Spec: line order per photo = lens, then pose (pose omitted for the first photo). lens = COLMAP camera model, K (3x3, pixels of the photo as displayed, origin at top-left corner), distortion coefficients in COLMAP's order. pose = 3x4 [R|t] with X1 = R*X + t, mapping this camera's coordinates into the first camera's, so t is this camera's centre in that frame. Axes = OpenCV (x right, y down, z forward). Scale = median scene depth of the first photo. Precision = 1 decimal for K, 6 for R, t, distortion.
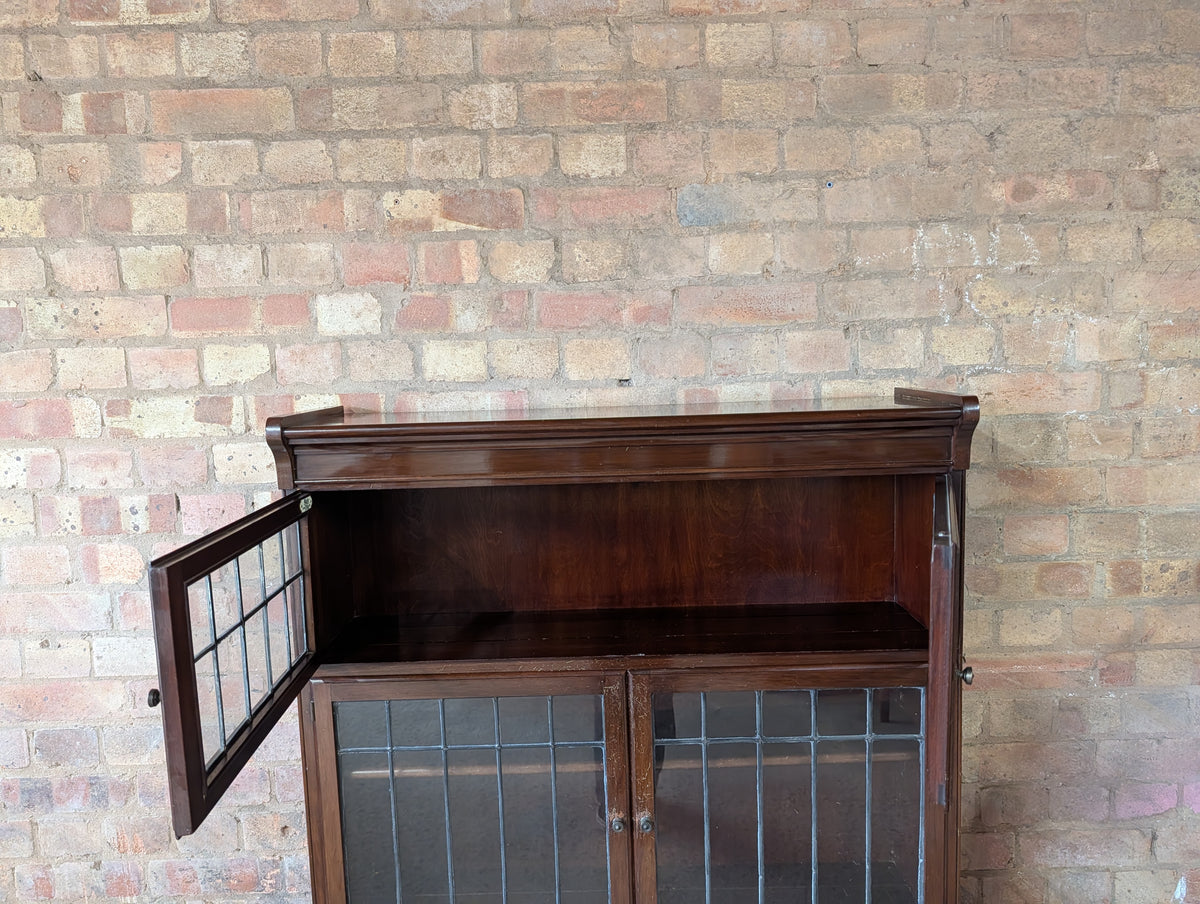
lens RADIAL K [[880.0, 0, 595.8], [0, 880.0, 451.8], [0, 0, 1]] dist [0.000729, -0.003486]
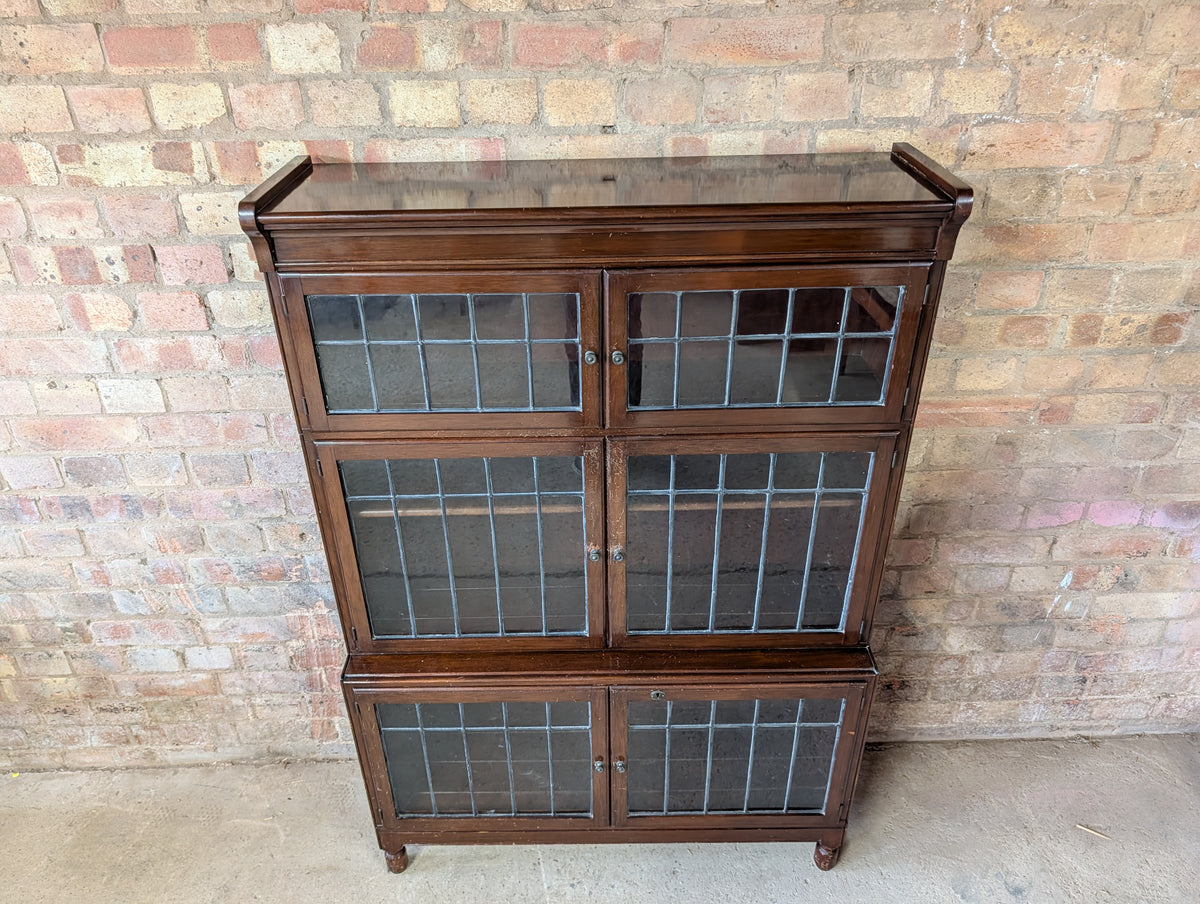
lens RADIAL K [[880.0, 0, 583.2], [0, 880.0, 457.8], [0, 0, 1]] dist [0.000729, -0.003486]
pose [[0.999869, 0.003886, 0.015728, -0.007419], [-0.010221, 0.904532, 0.426283, -0.163476], [-0.012570, -0.426387, 0.904453, 0.003120]]
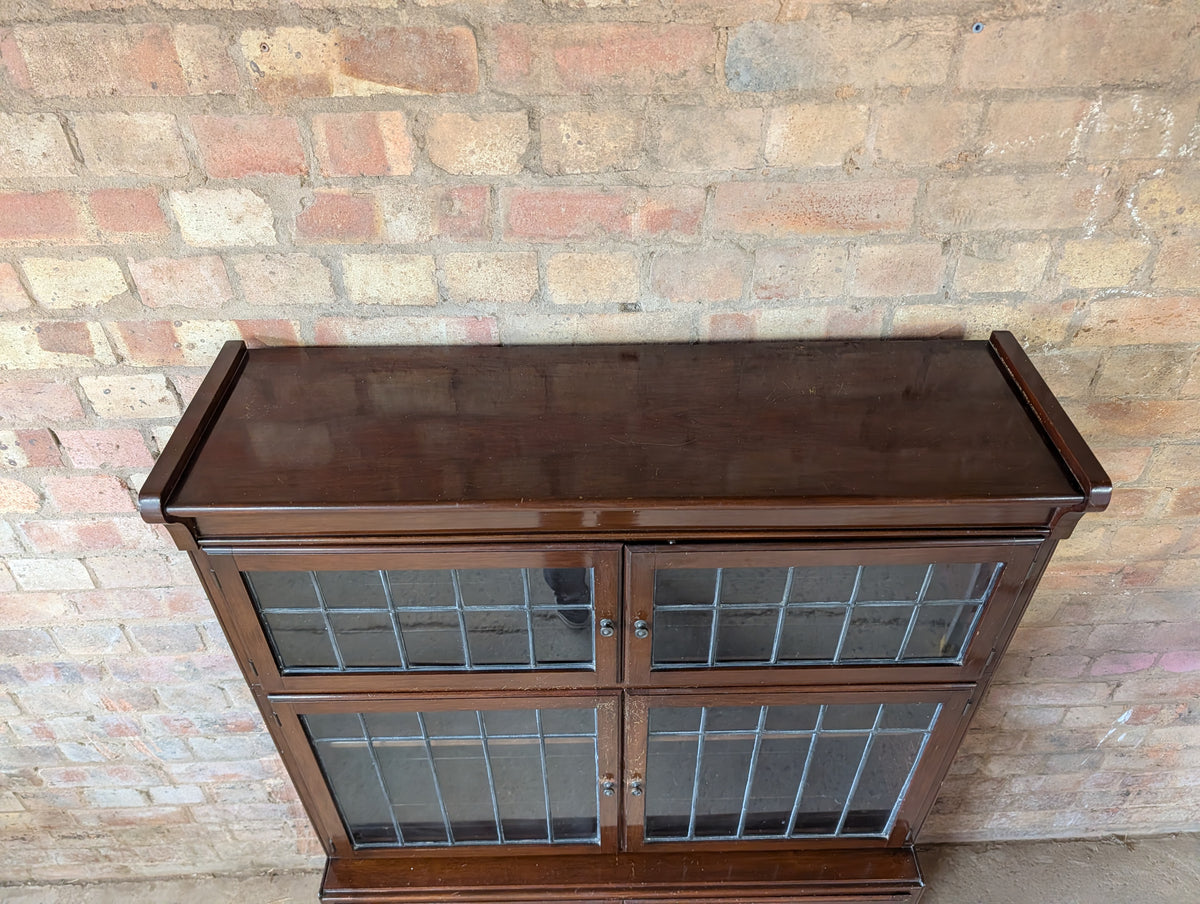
lens RADIAL K [[880.0, 0, 604.9], [0, 880.0, 449.4], [0, 0, 1]] dist [0.000729, -0.003486]
pose [[0.999190, 0.001194, 0.040228, -0.017004], [-0.023467, 0.829336, 0.558257, -0.390042], [-0.032696, -0.558749, 0.828692, 0.333700]]
